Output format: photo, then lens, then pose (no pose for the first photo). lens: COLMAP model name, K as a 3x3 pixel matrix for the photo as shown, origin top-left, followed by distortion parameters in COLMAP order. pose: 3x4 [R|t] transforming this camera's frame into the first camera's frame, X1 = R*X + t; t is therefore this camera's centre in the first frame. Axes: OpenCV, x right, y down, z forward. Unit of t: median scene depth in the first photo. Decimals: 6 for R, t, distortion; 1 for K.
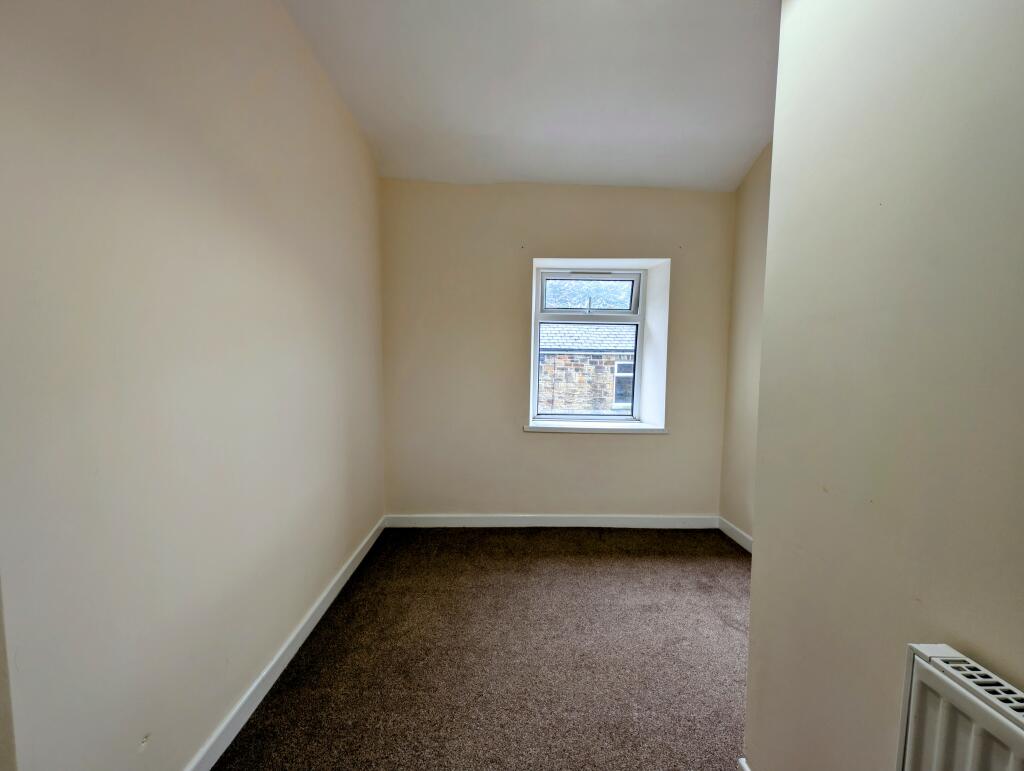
lens RADIAL K [[364.3, 0, 512.4], [0, 364.3, 380.0], [0, 0, 1]] dist [-0.001807, -0.000376]
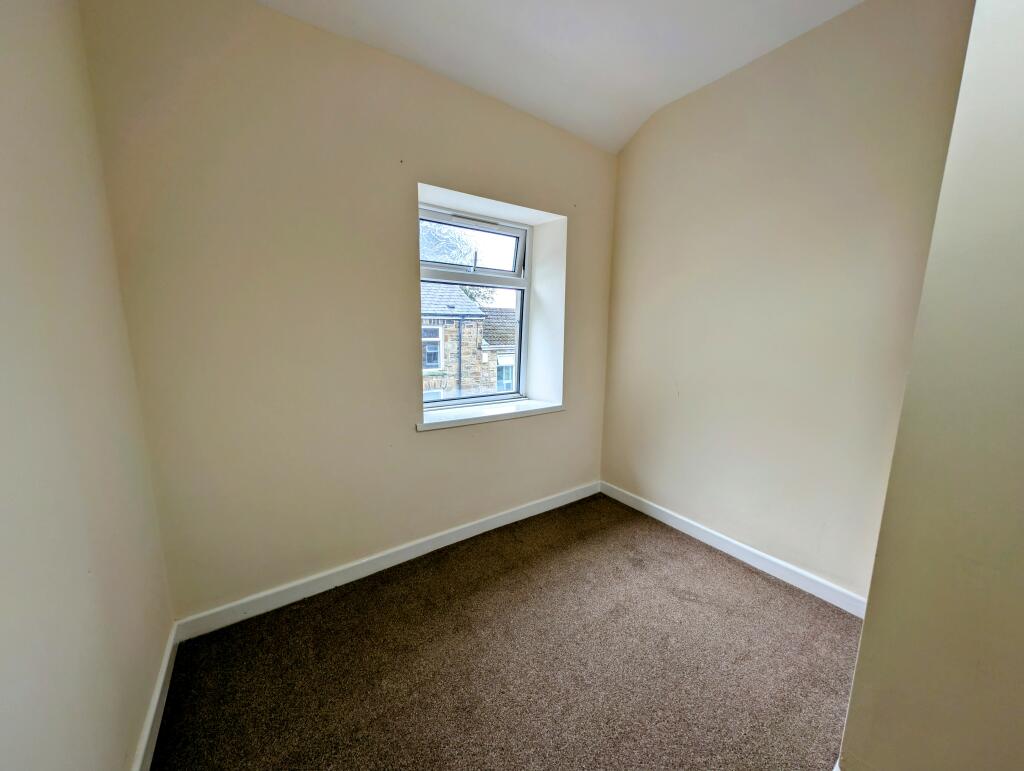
lens RADIAL K [[364.3, 0, 516.7], [0, 364.3, 383.5], [0, 0, 1]] dist [-0.001807, -0.000376]
pose [[0.833730, -0.085407, 0.545528, -0.174086], [0.025005, 0.992792, 0.117215, -0.032325], [-0.551606, -0.084084, 0.829856, 0.270446]]
